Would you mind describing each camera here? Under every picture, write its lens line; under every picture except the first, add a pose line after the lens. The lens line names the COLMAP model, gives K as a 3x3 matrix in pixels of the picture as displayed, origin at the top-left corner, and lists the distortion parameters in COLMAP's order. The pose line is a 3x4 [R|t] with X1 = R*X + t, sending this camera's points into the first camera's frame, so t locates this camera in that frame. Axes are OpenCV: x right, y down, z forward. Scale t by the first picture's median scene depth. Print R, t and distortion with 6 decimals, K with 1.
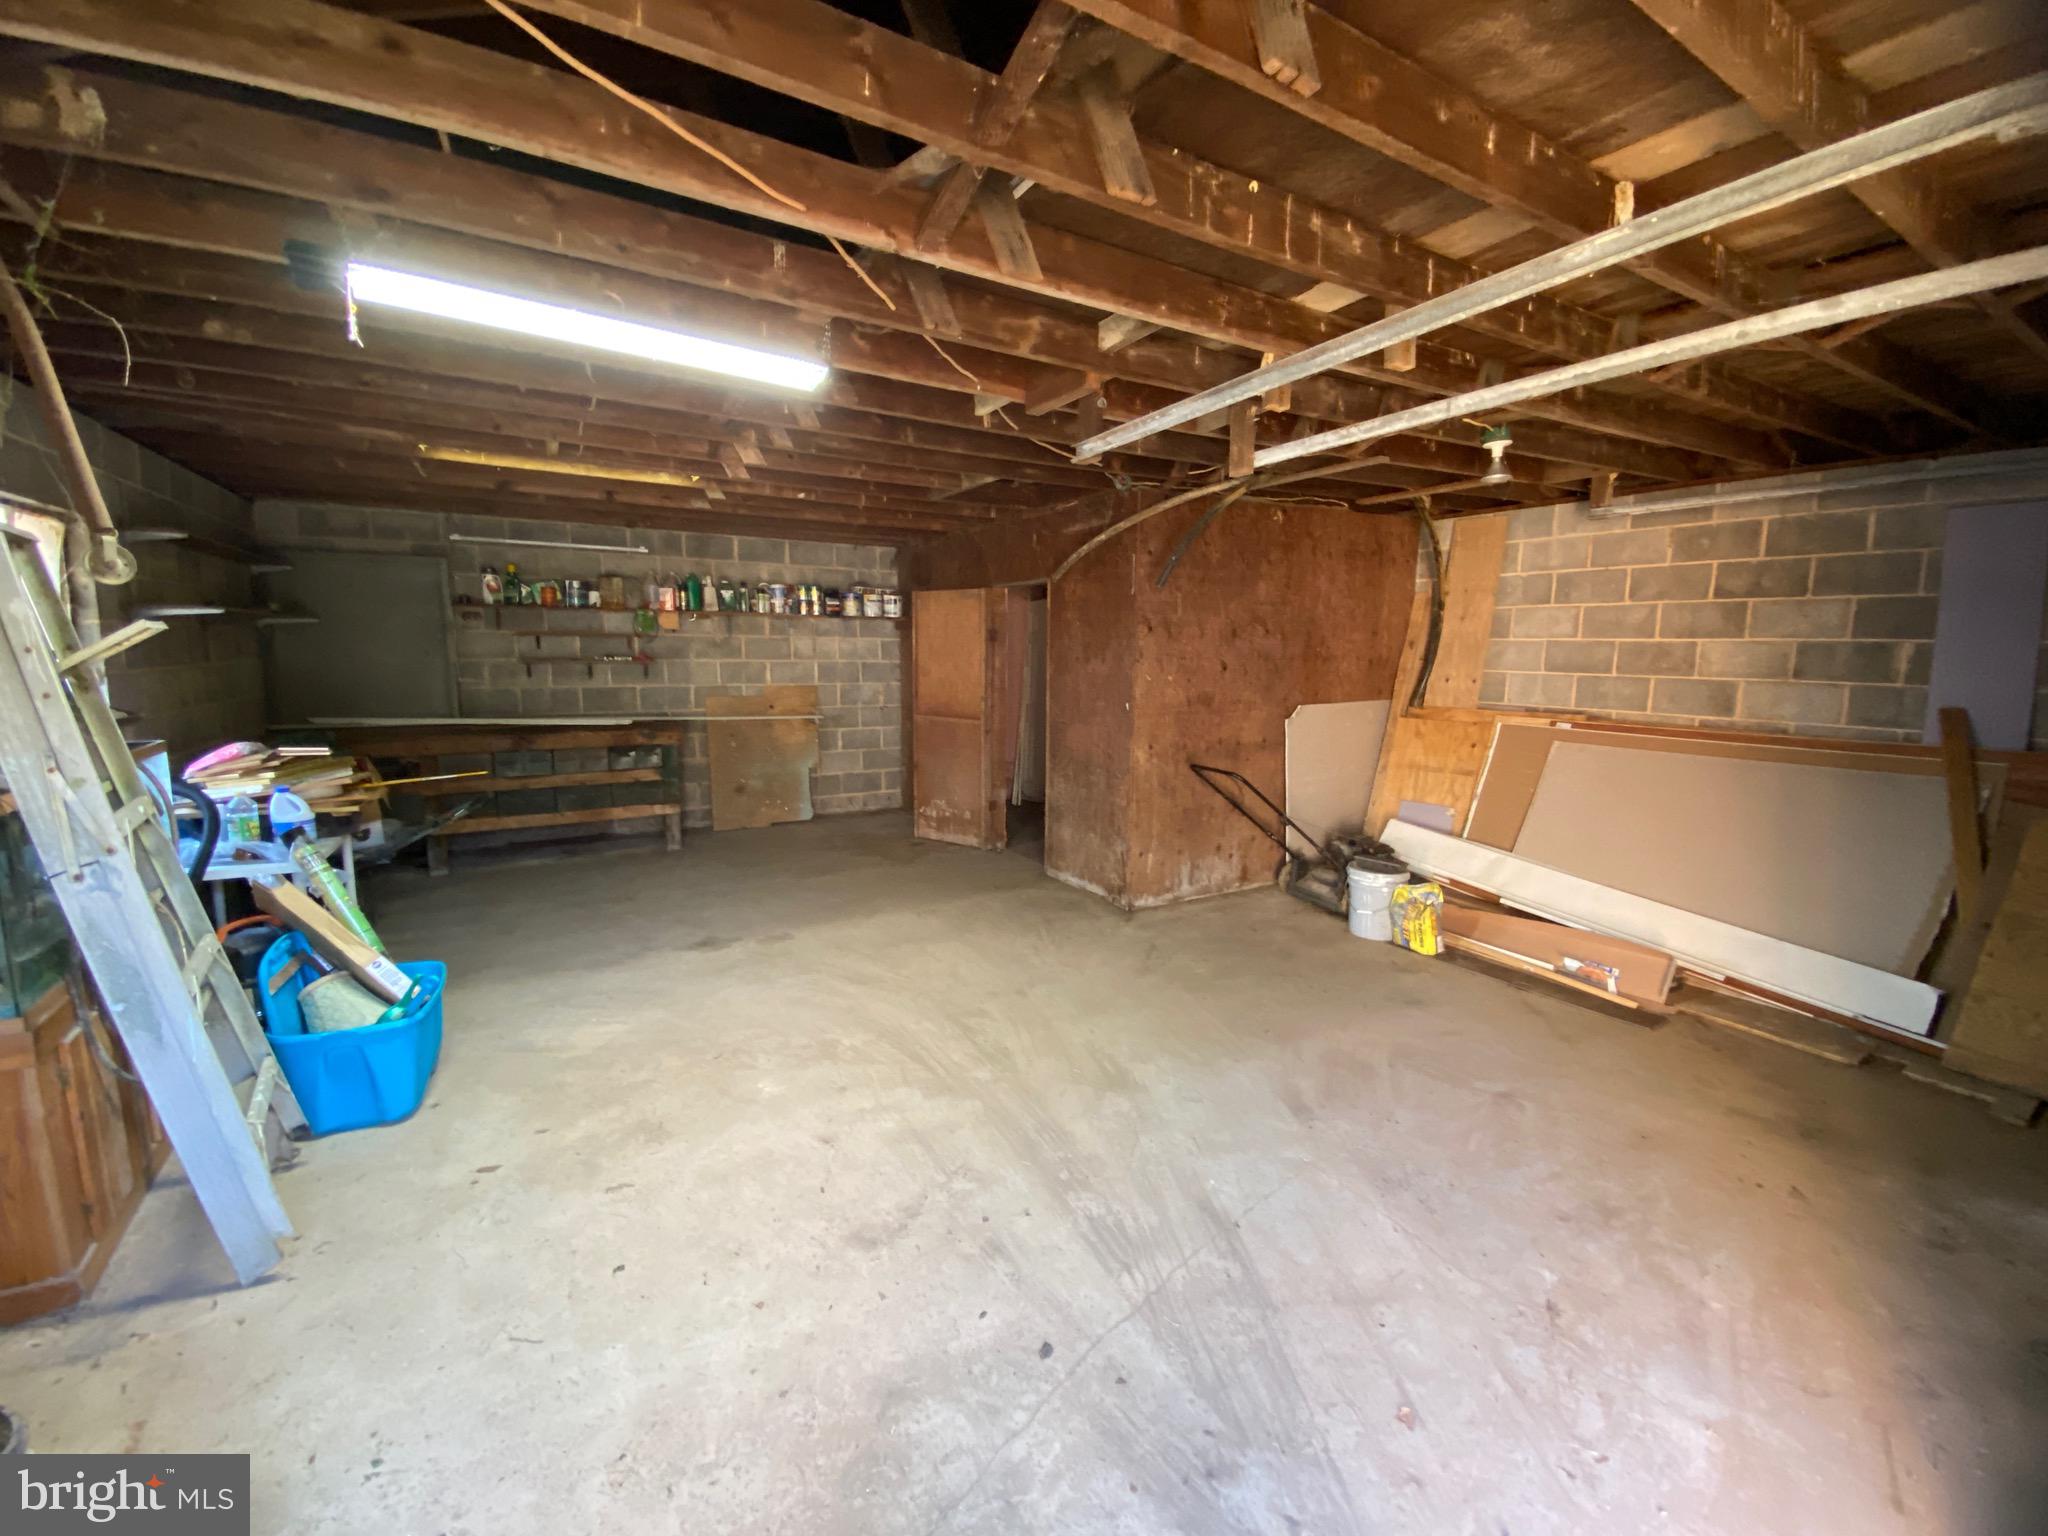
lens RADIAL K [[837.9, 0, 1019.4], [0, 837.9, 769.0], [0, 0, 1]] dist [0.027707, -0.003592]
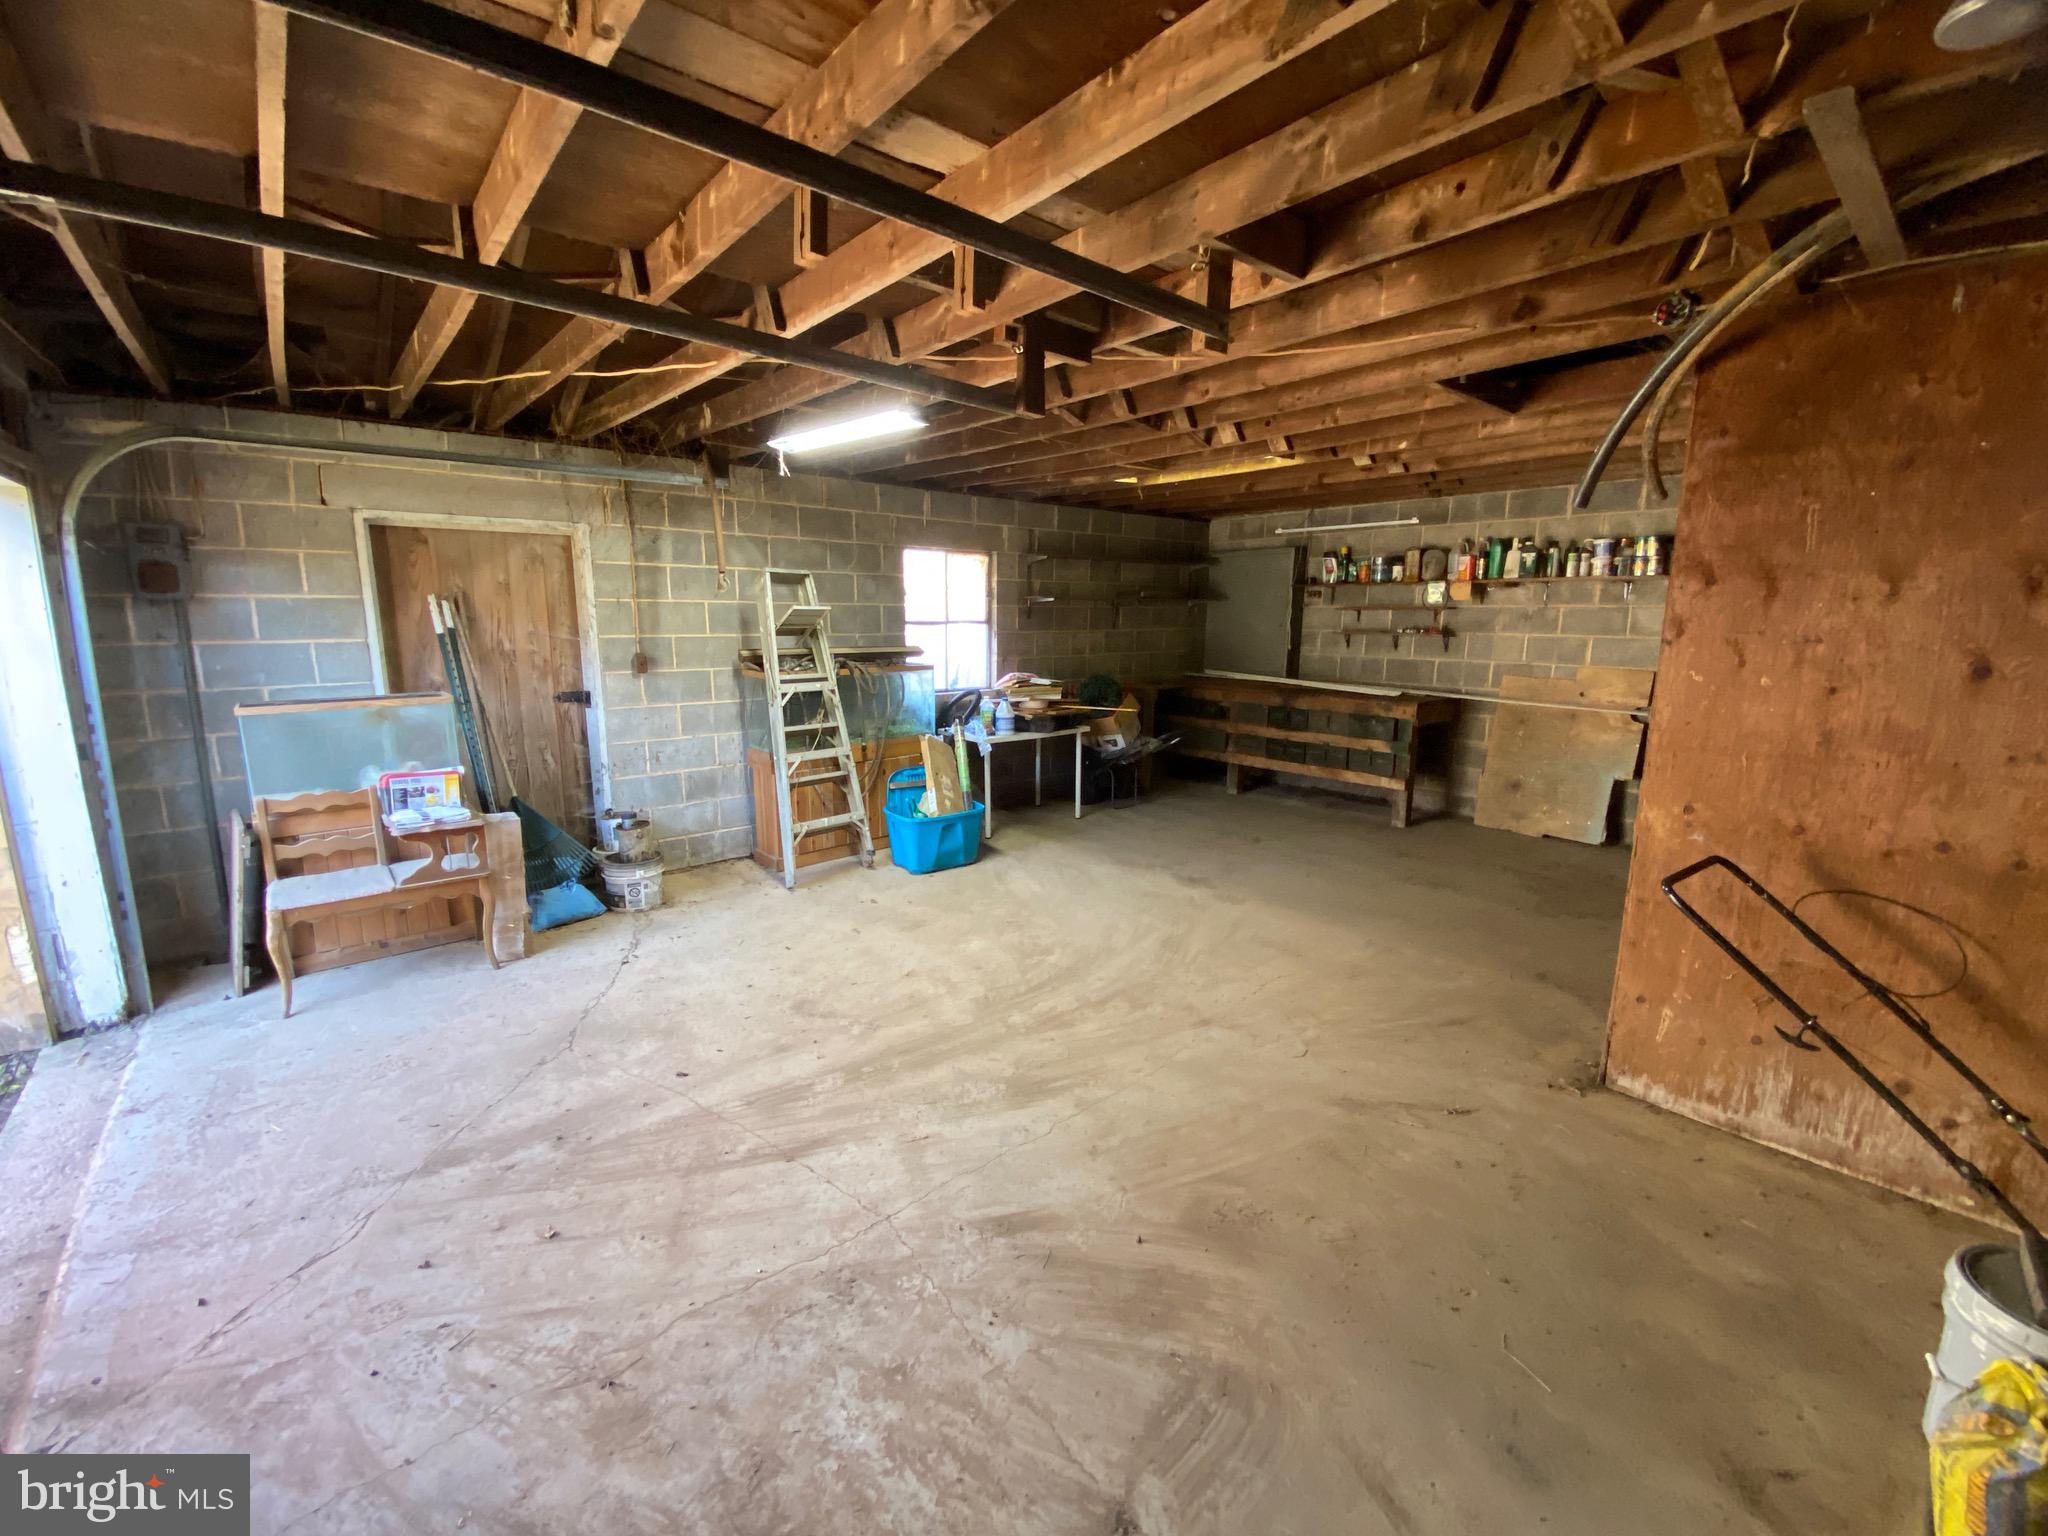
lens RADIAL K [[837.9, 0, 1022.5], [0, 837.9, 764.3], [0, 0, 1]] dist [0.027707, -0.003592]
pose [[0.164929, 0.170397, -0.971475, 0.711947], [-0.149716, 0.977875, 0.146102, -0.081940], [0.974876, 0.121349, 0.186791, 0.585930]]
